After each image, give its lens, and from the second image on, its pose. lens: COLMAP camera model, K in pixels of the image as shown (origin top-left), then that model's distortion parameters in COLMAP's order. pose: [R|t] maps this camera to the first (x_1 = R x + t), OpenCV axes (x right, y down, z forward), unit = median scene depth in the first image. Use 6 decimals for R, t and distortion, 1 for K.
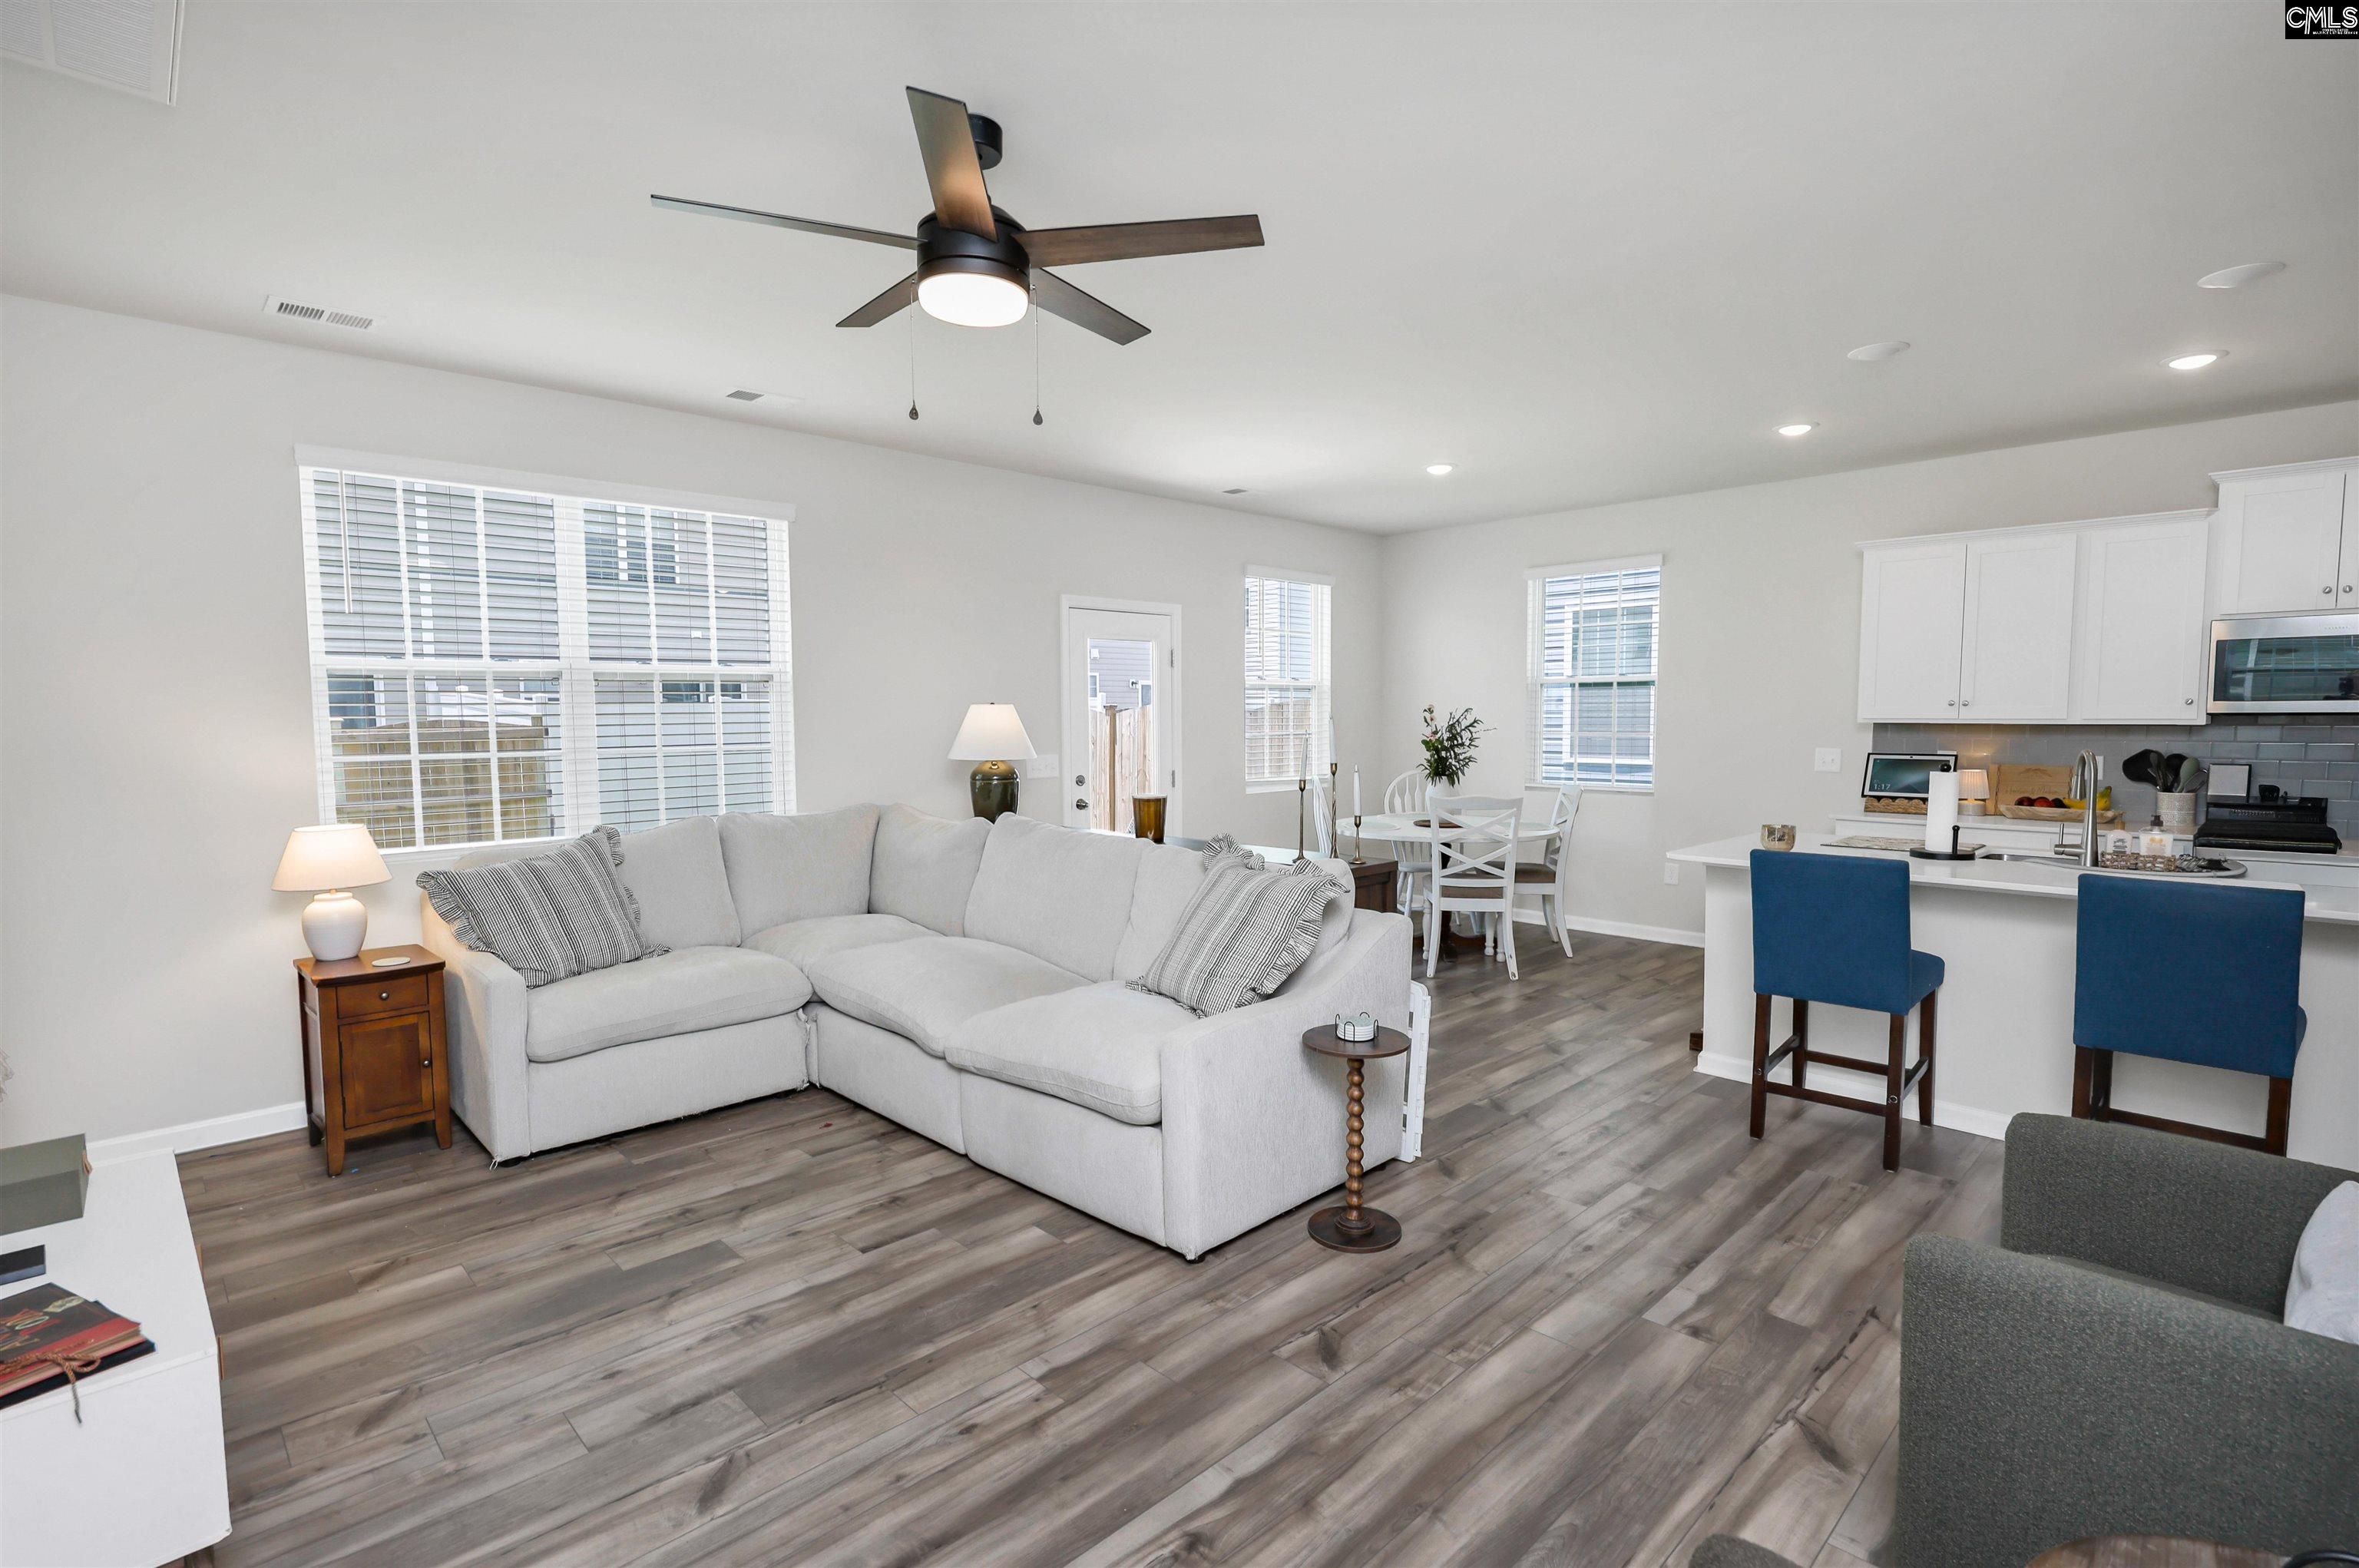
lens RADIAL K [[1127.1, 0, 1180.9], [0, 1127.1, 795.0], [0, 0, 1]] dist [-0.006089, 0.001585]
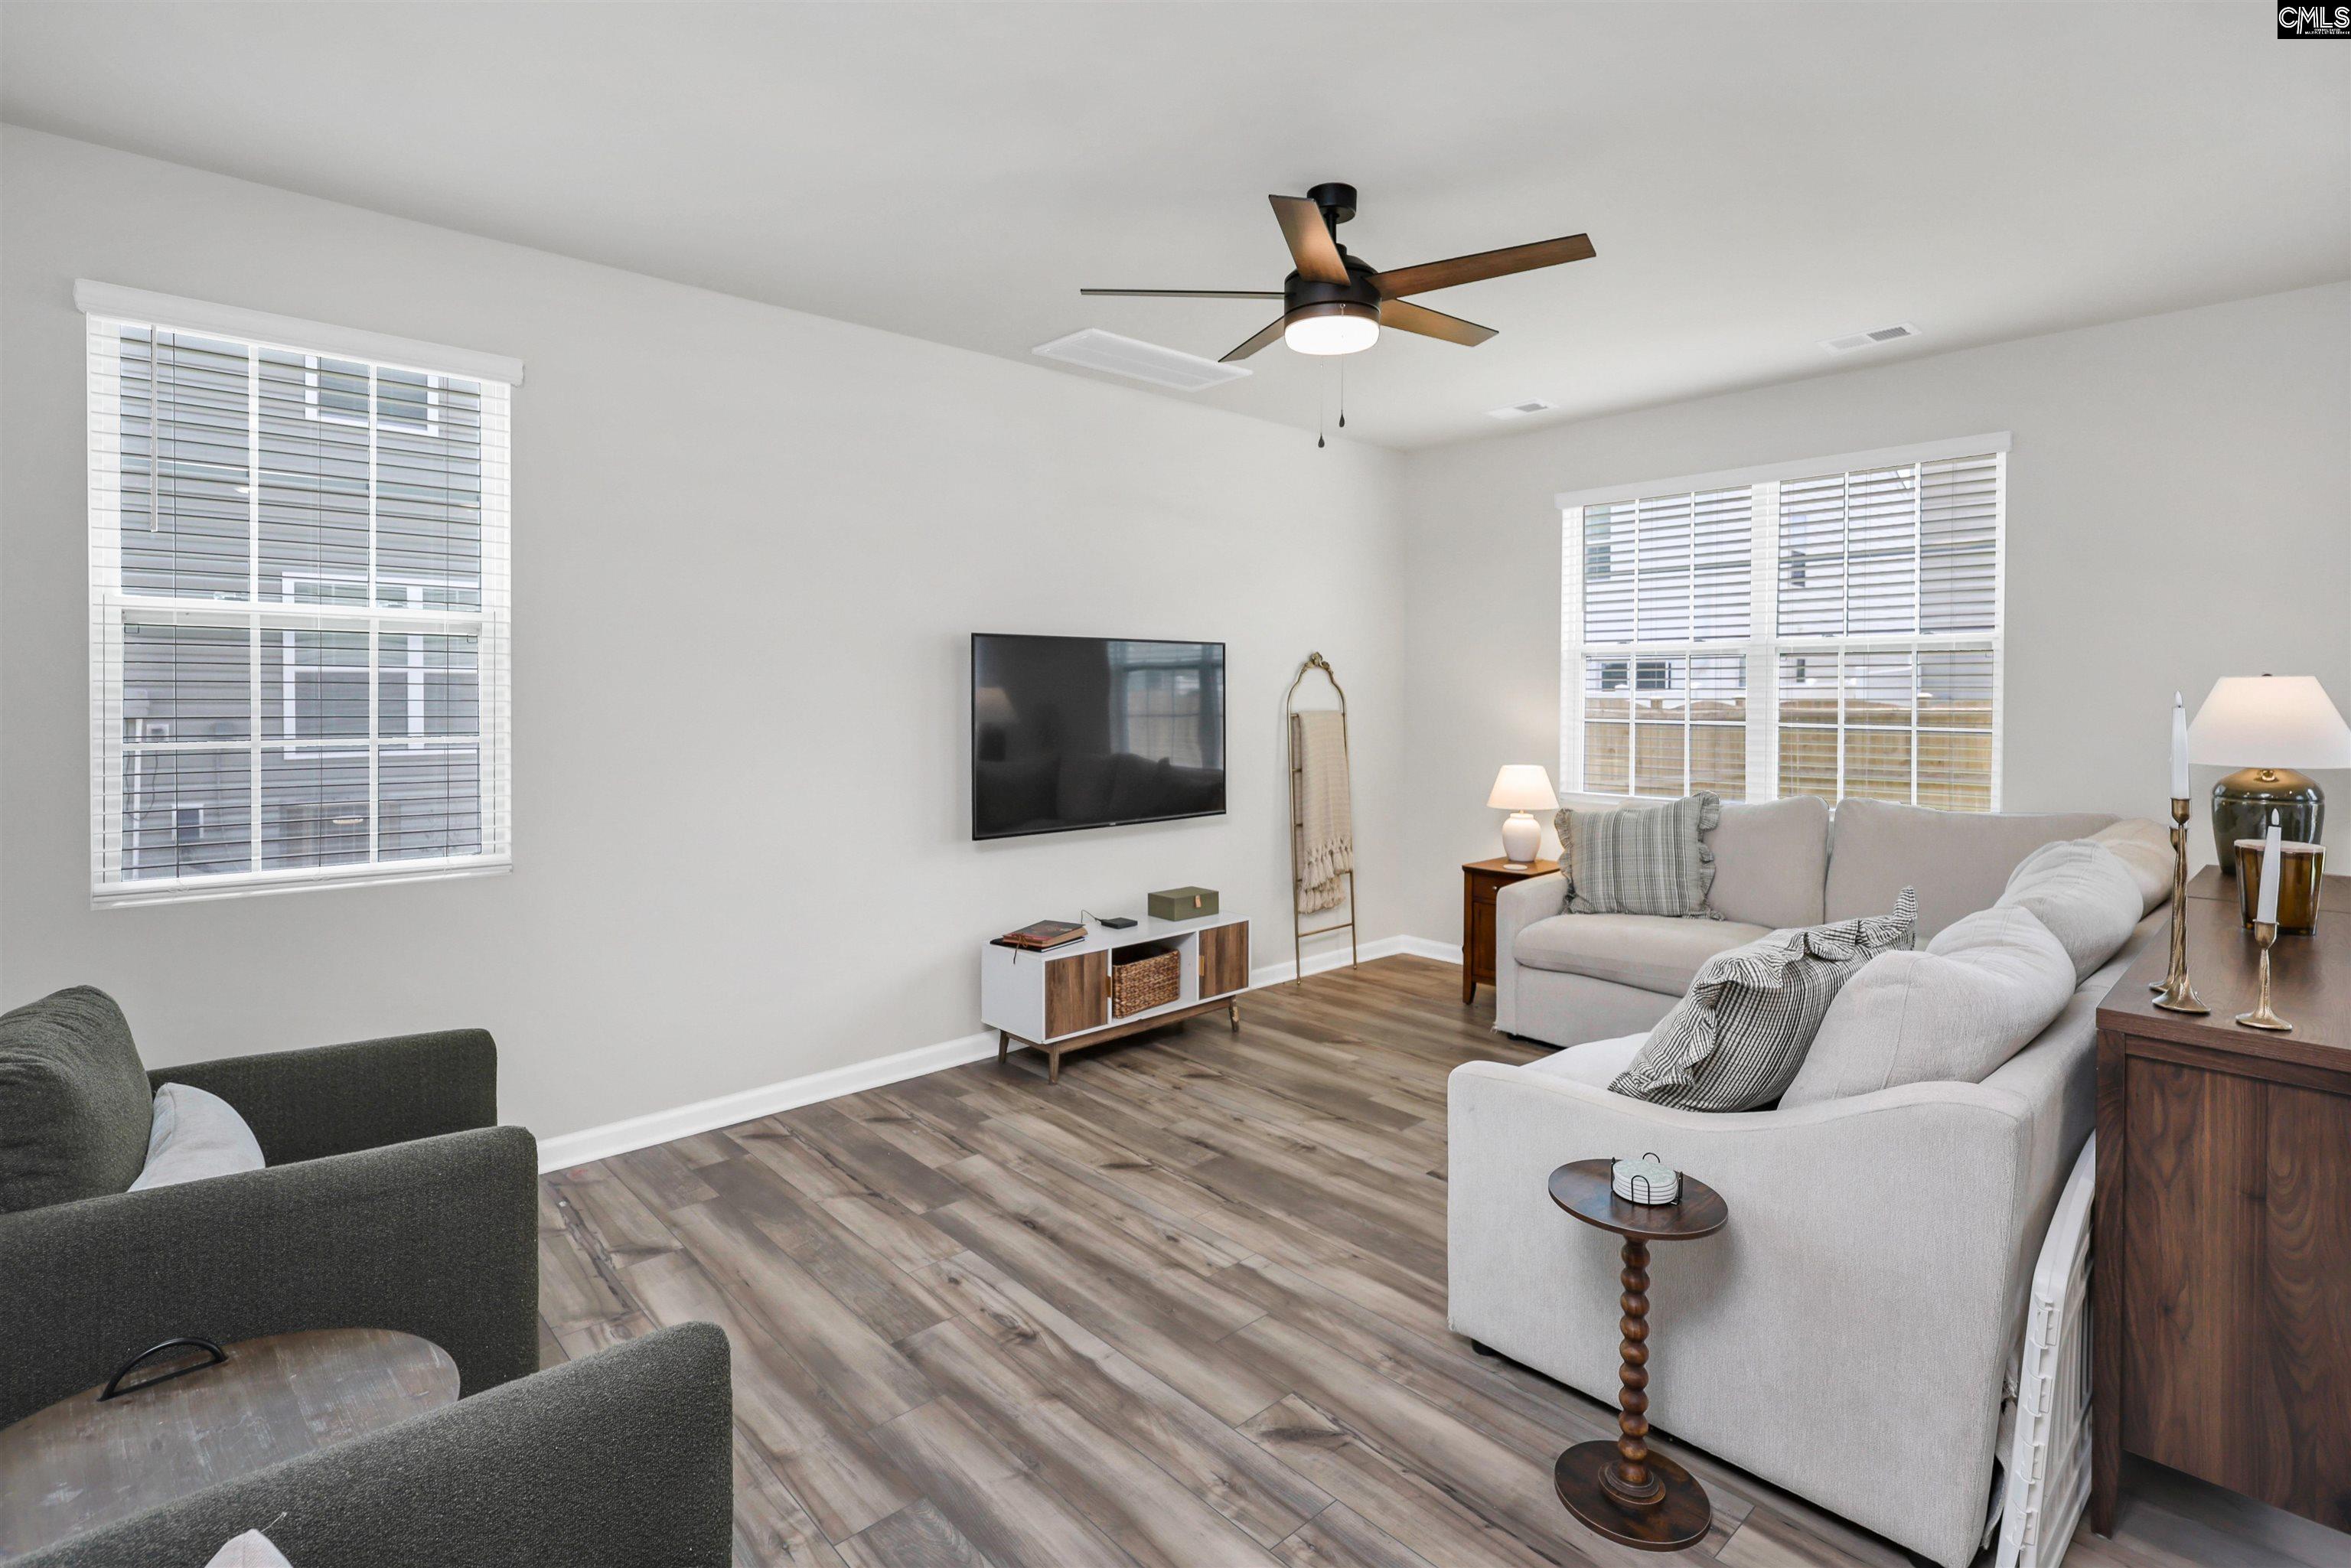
lens RADIAL K [[1123.2, 0, 1181.8], [0, 1123.2, 775.9], [0, 0, 1]] dist [-0.006089, 0.001585]
pose [[-0.032376, 0.087908, -0.995602, 0.880459], [-0.075254, 0.993082, 0.090133, -0.073886], [0.996639, 0.077842, -0.025536, 0.830609]]
